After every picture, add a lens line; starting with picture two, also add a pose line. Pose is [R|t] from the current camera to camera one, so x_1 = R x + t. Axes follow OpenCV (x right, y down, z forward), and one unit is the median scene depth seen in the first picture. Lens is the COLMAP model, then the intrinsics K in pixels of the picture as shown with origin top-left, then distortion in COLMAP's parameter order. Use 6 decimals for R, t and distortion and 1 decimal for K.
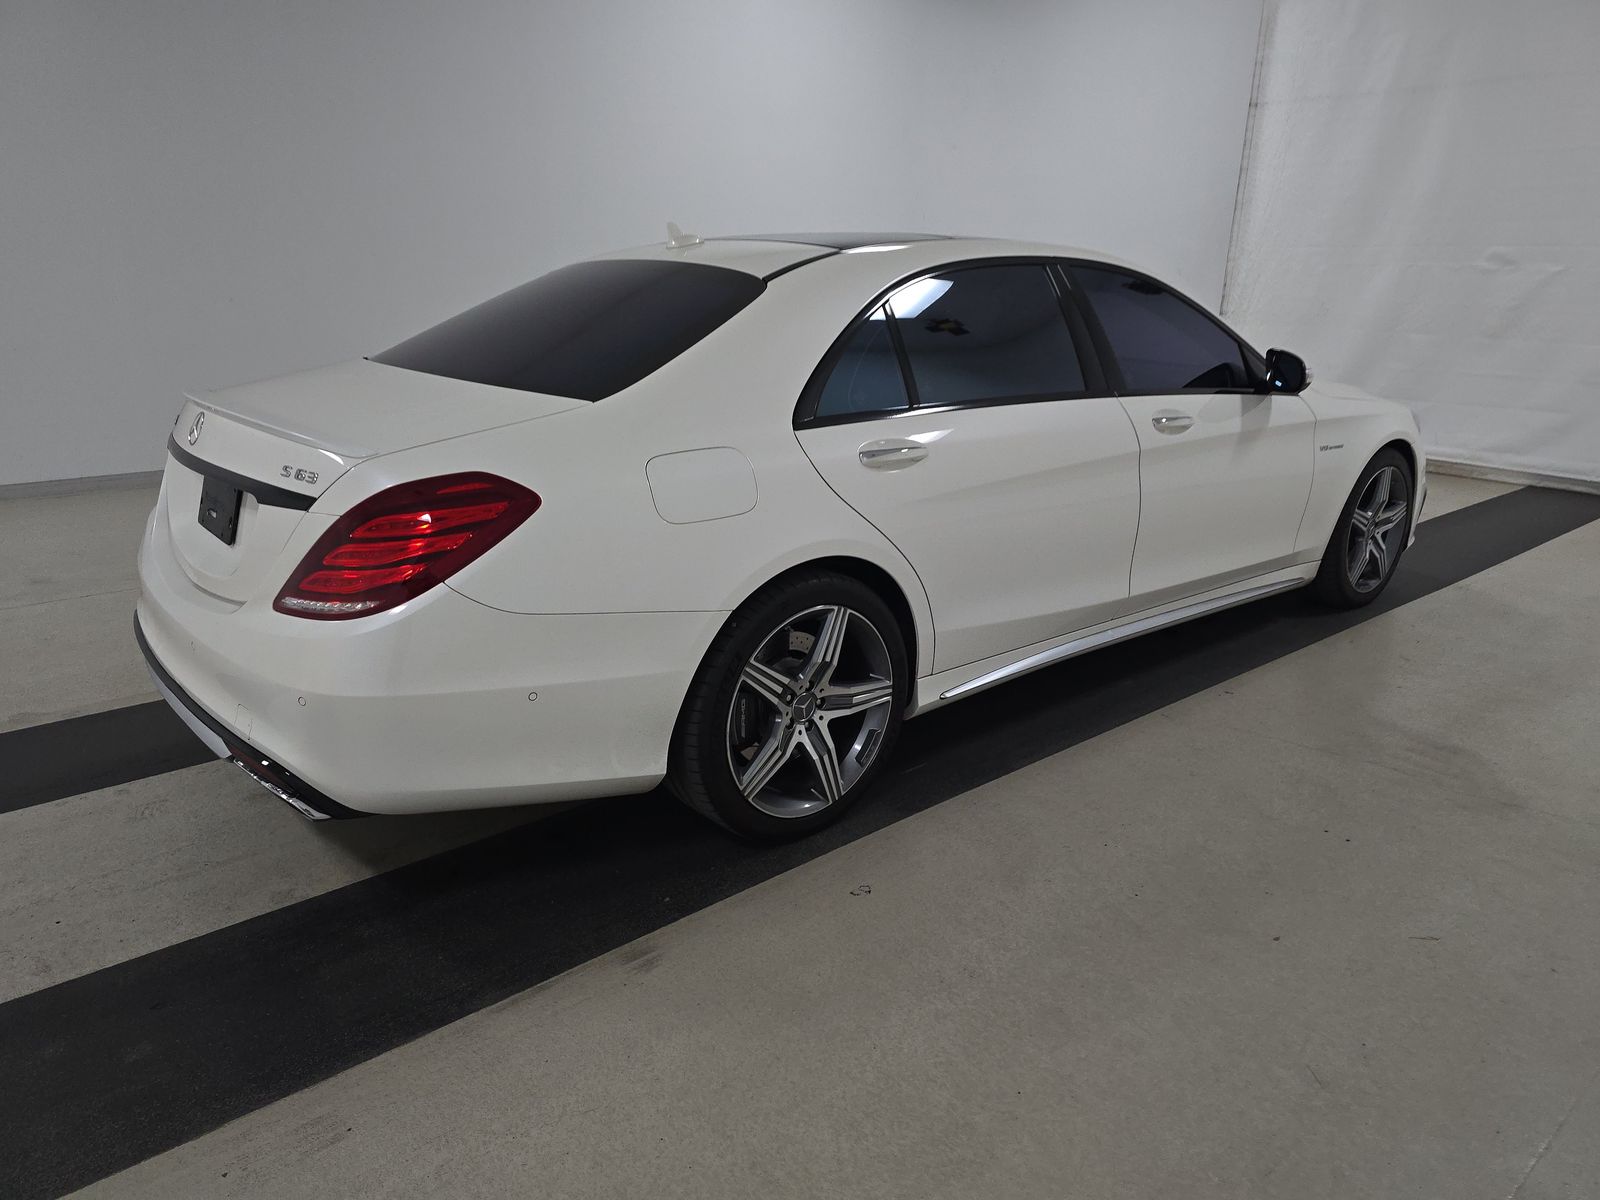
lens RADIAL K [[1077.5, 0, 802.7], [0, 1077.5, 601.8], [0, 0, 1]] dist [0.050126, -0.048178]
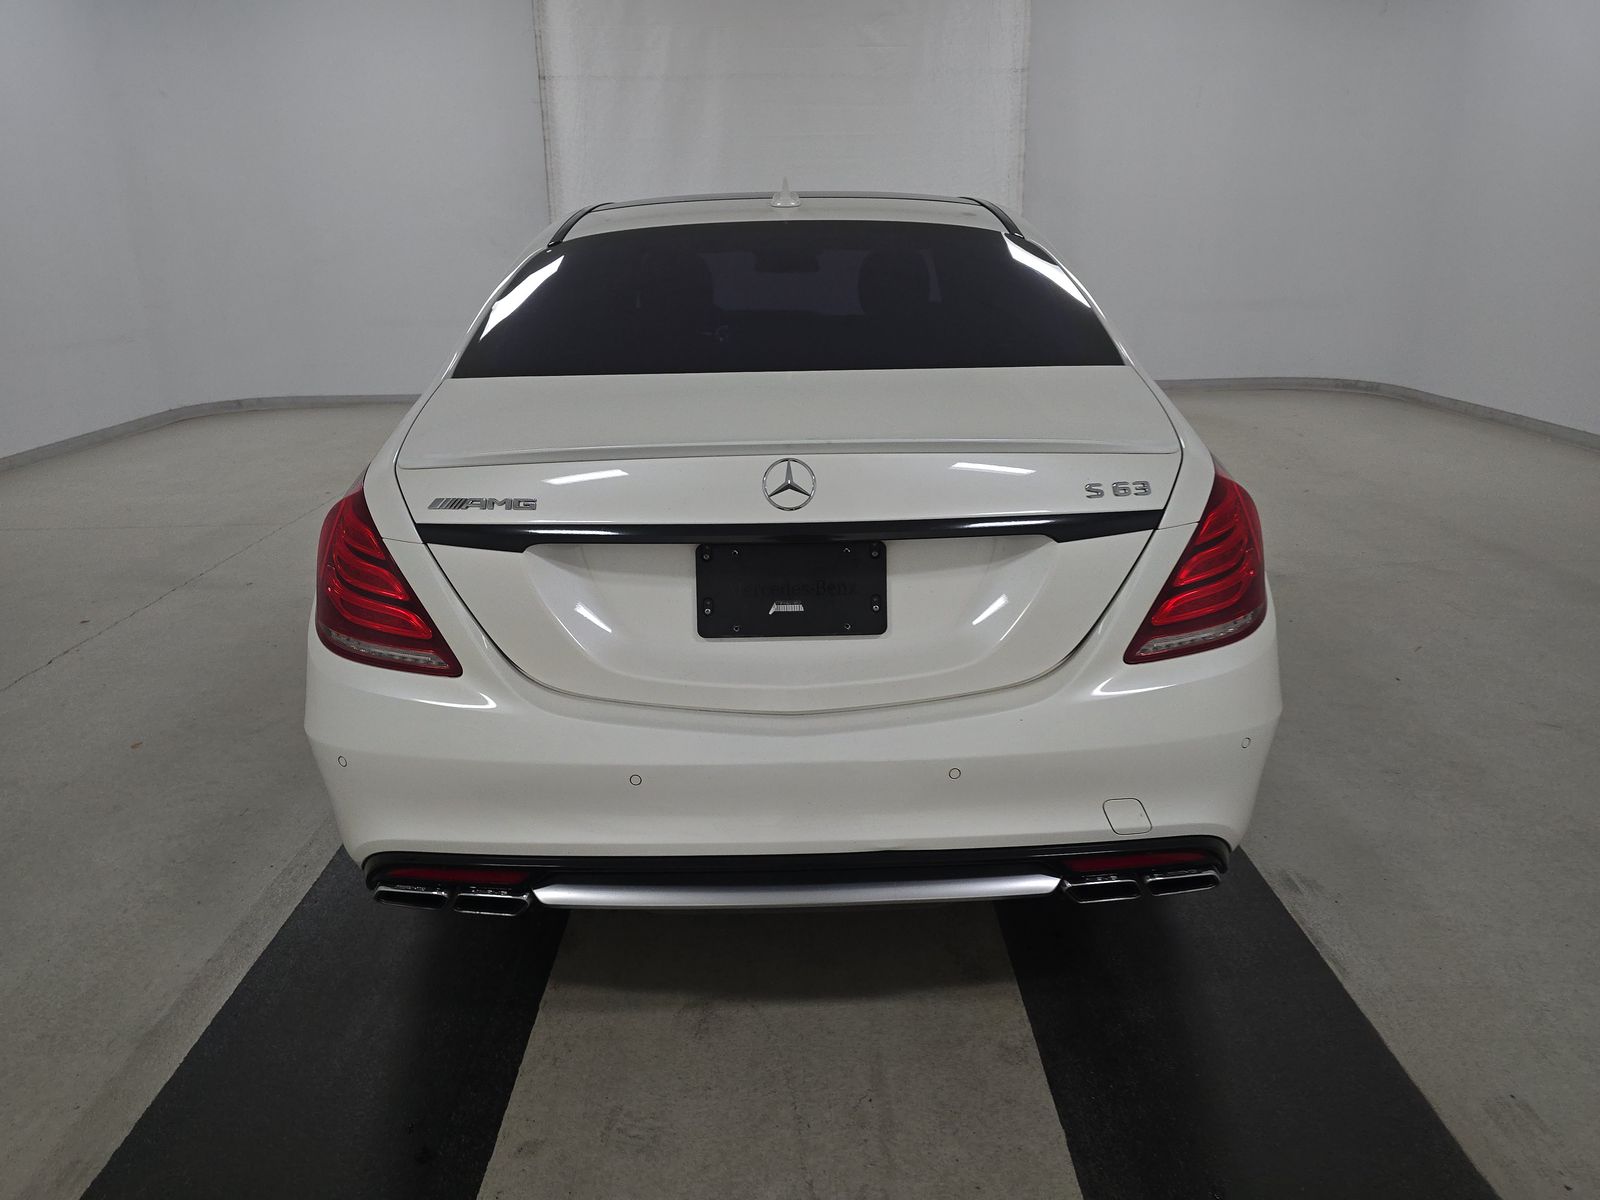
lens RADIAL K [[1077.5, 0, 802.7], [0, 1077.5, 601.8], [0, 0, 1]] dist [0.050126, -0.048178]
pose [[0.630686, -0.266948, 0.728680, -0.626066], [0.251496, 0.958606, 0.133505, -0.104808], [-0.734156, 0.099060, 0.671716, 0.337325]]
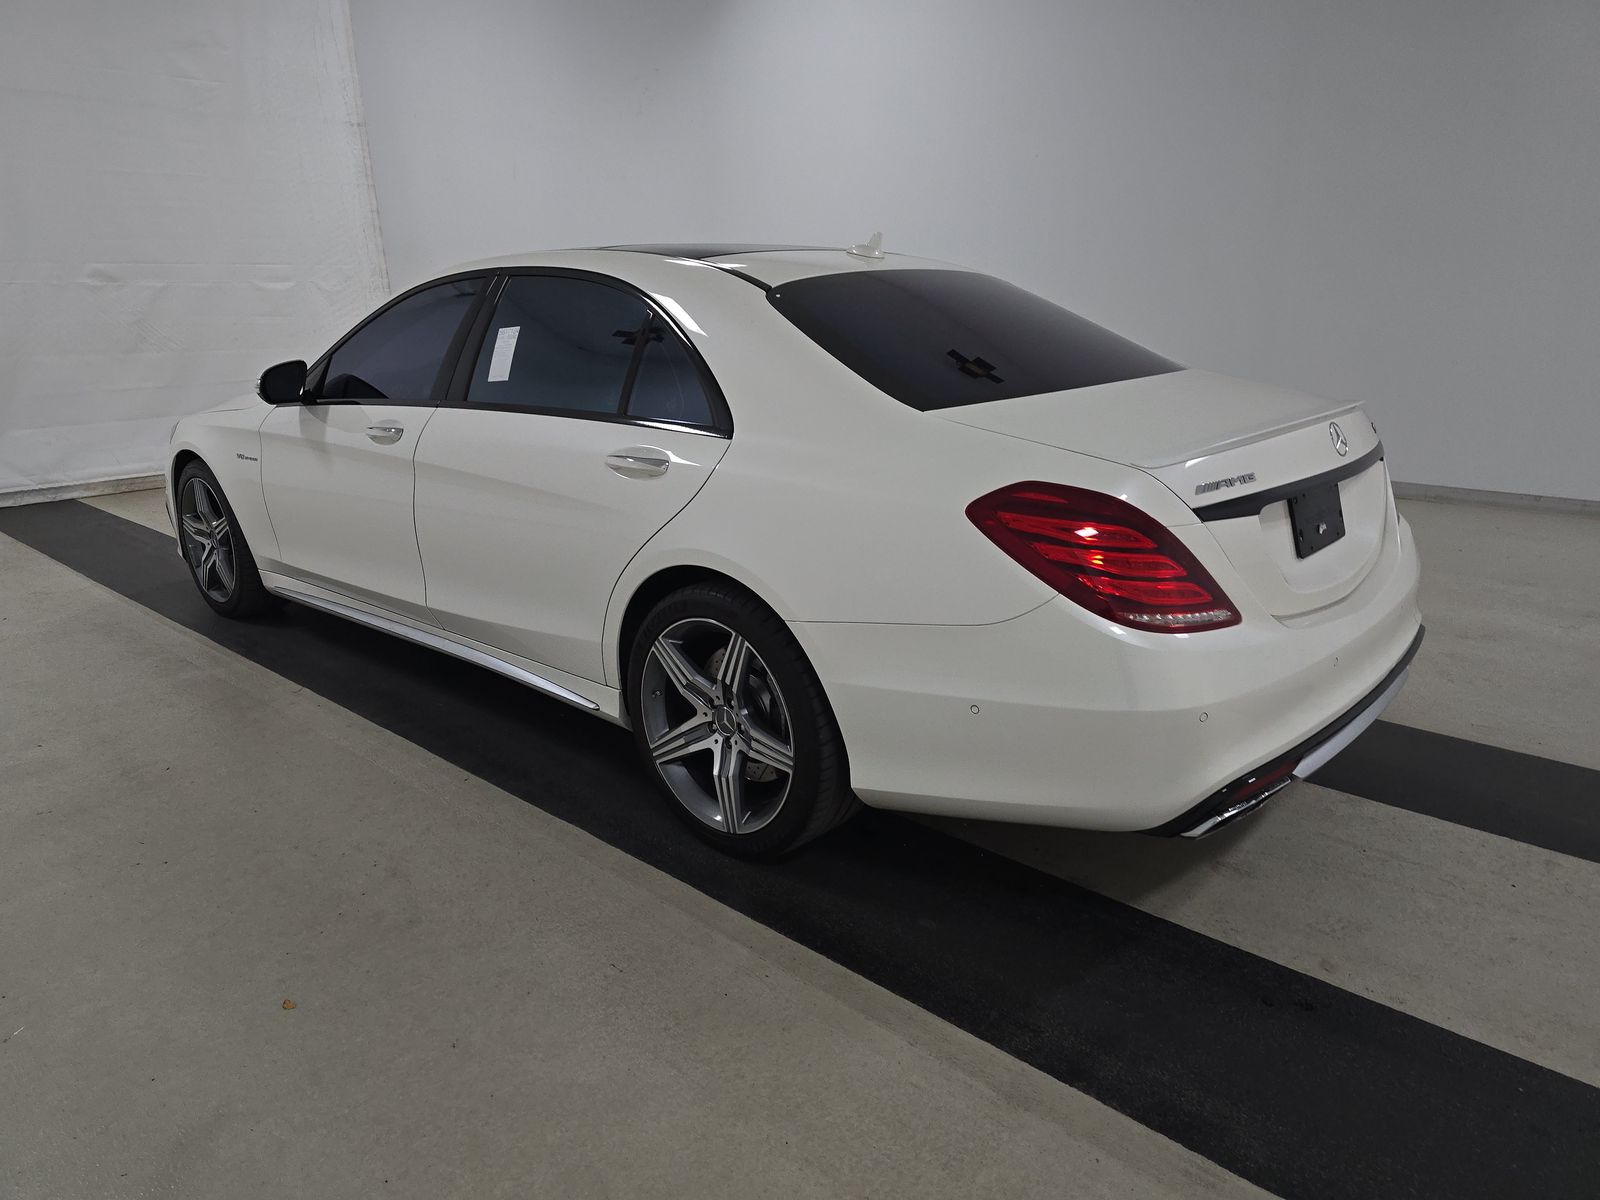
lens RADIAL K [[1077.5, 0, 802.7], [0, 1077.5, 601.8], [0, 0, 1]] dist [0.050126, -0.048178]
pose [[-0.144171, -0.286012, 0.947318, -0.864135], [0.303434, 0.898425, 0.317429, -0.285752], [-0.941882, 0.333213, -0.042741, 0.913424]]
